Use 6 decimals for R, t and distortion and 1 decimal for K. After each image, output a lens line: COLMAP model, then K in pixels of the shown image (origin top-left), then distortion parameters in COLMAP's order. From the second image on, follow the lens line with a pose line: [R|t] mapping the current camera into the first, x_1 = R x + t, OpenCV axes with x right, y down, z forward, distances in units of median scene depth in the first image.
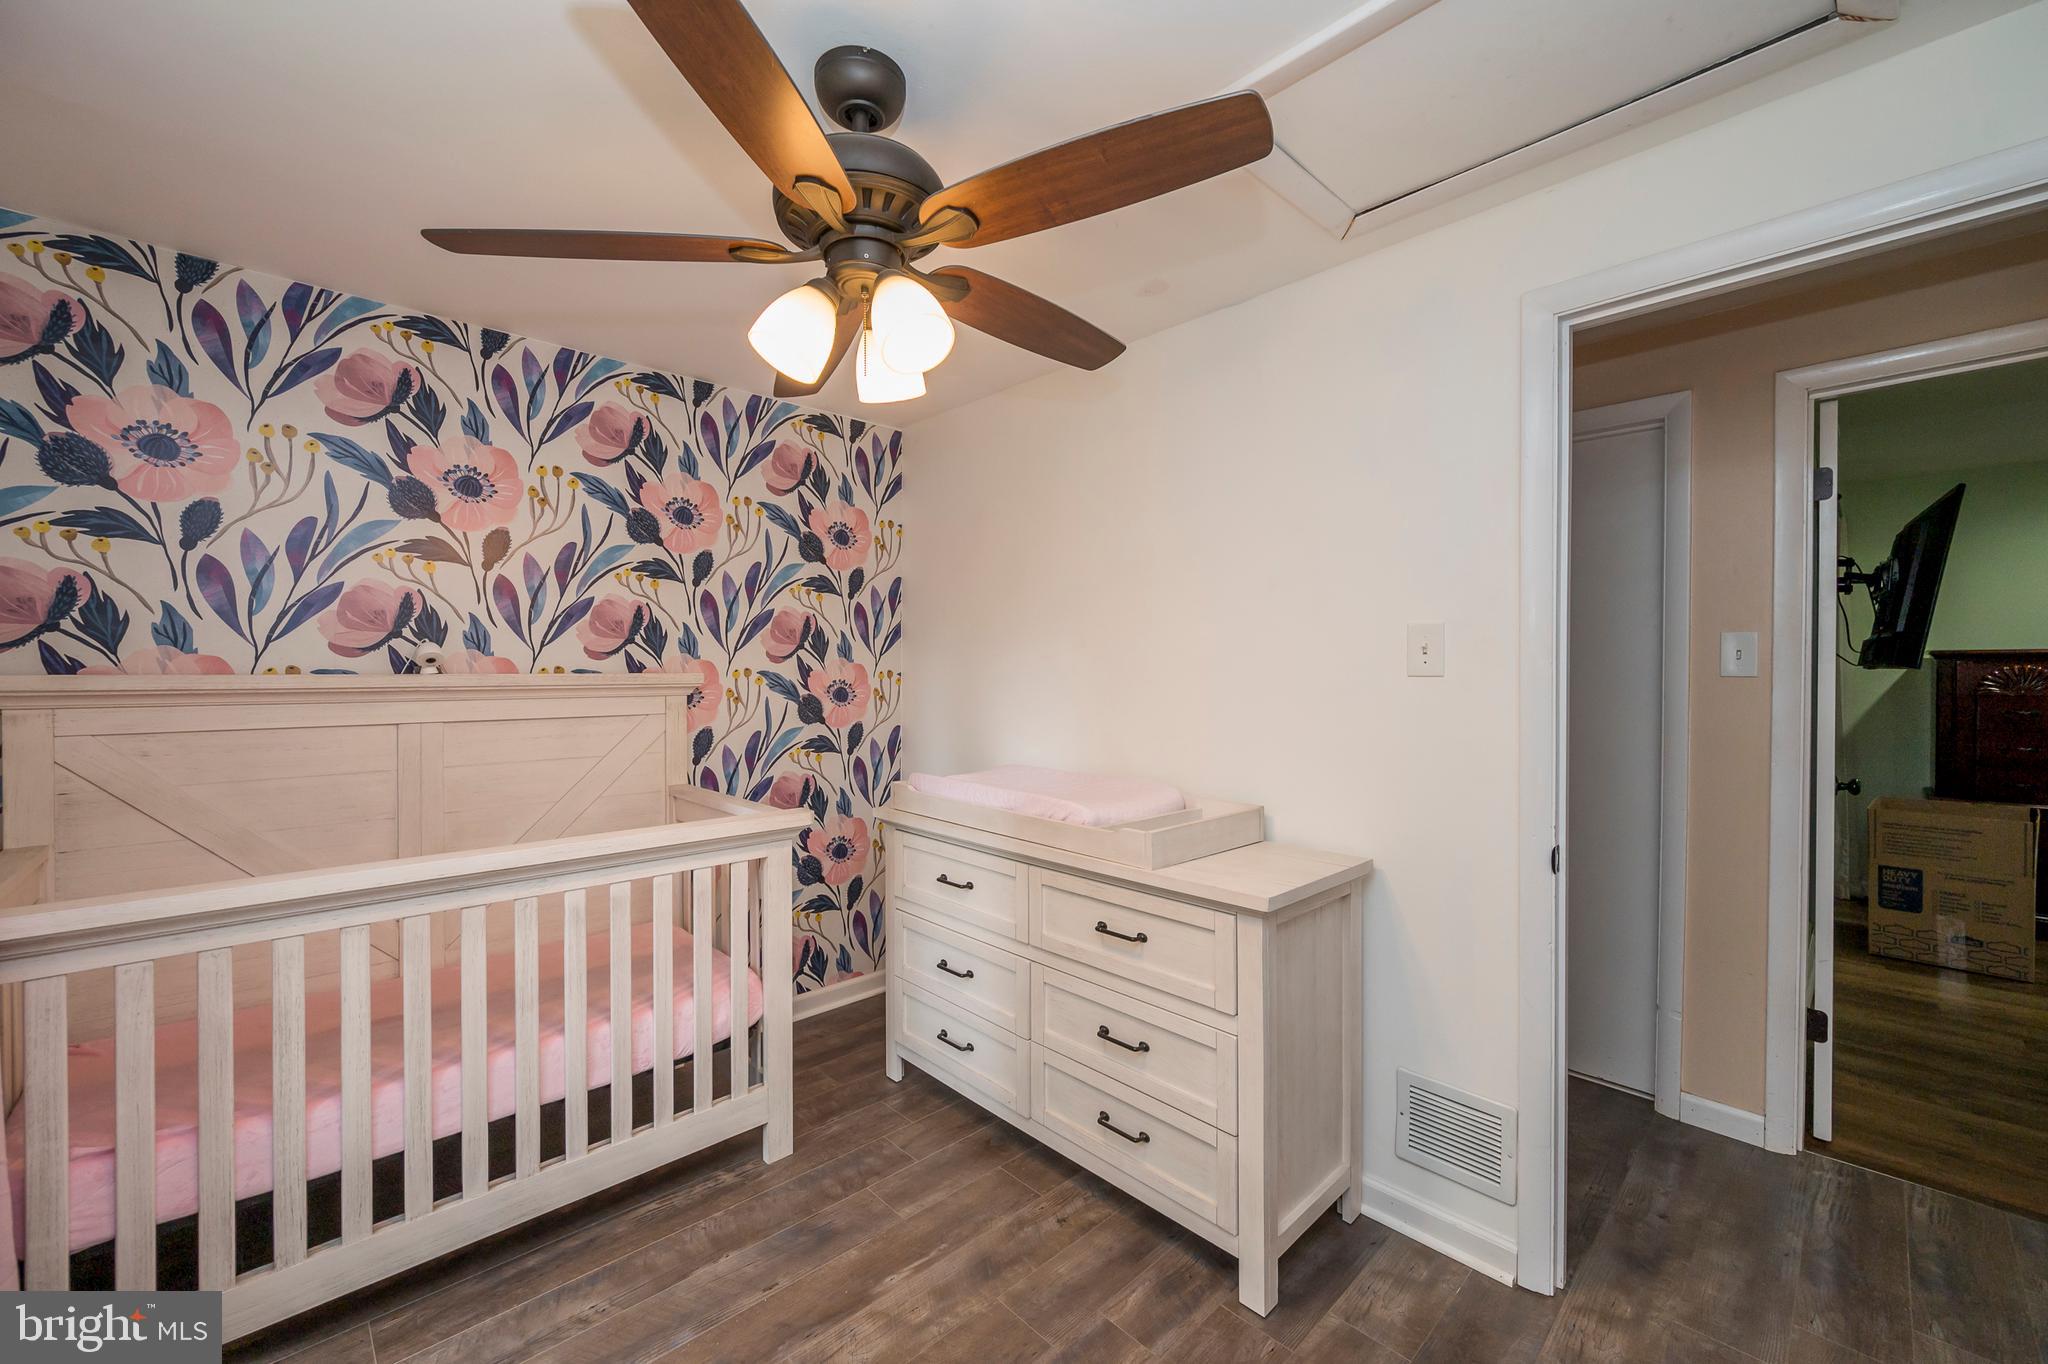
lens RADIAL K [[827.2, 0, 1027.7], [0, 827.2, 673.2], [0, 0, 1]] dist [0.087904, -0.043082]
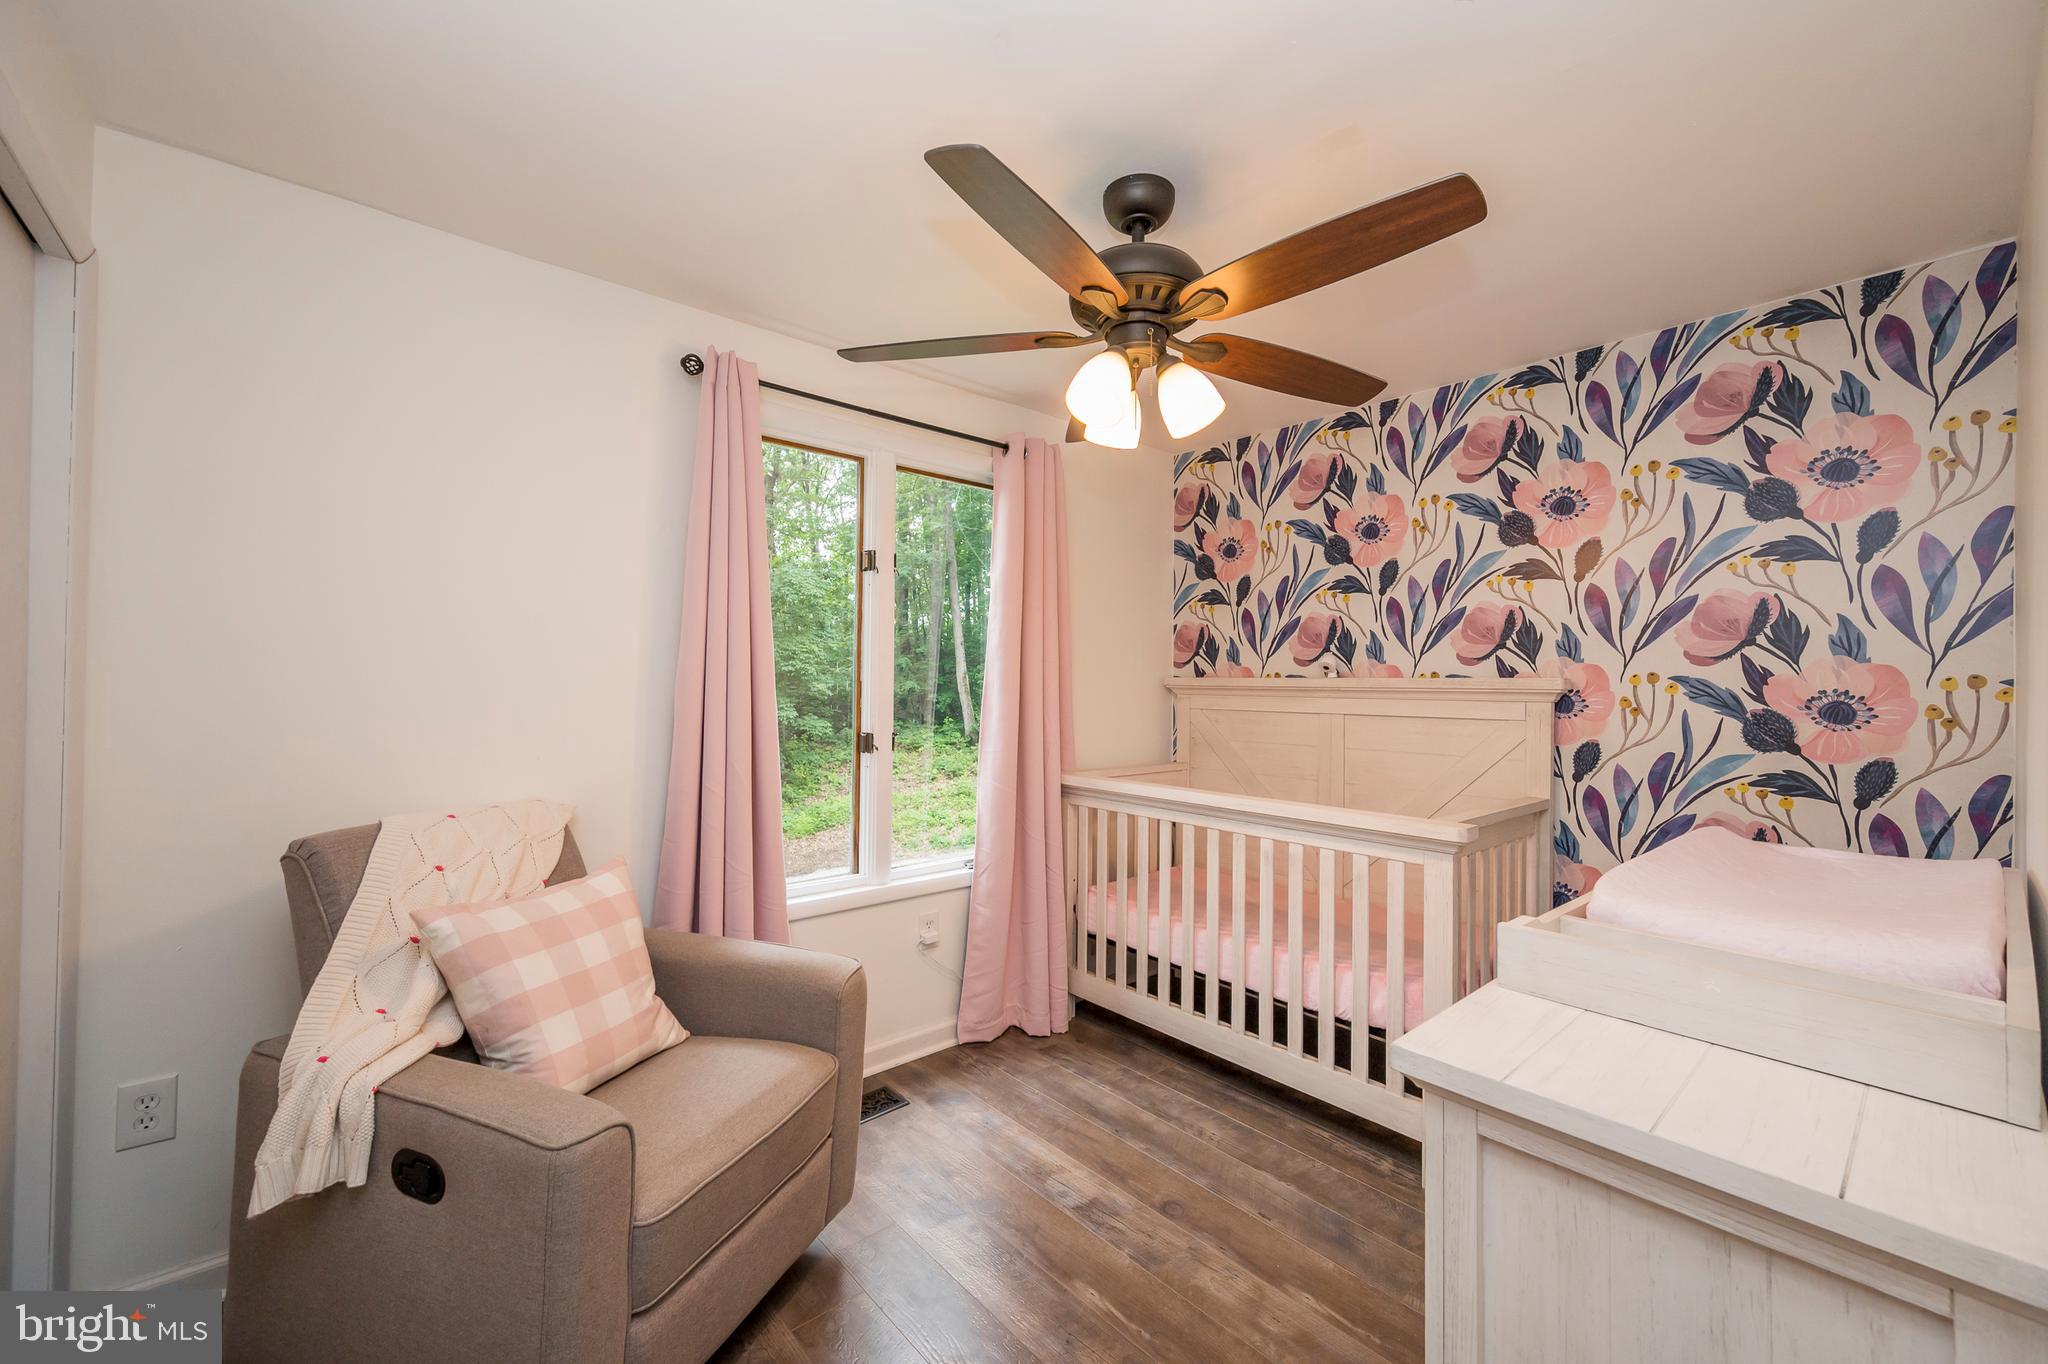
lens RADIAL K [[810.3, 0, 1025.4], [0, 810.3, 674.7], [0, 0, 1]] dist [-0.007458, 0.000351]
pose [[-0.040054, -0.002838, -0.999193, 0.500596], [-0.005718, 0.999980, -0.002611, 0.001519], [0.999181, 0.005609, -0.040070, 0.462236]]
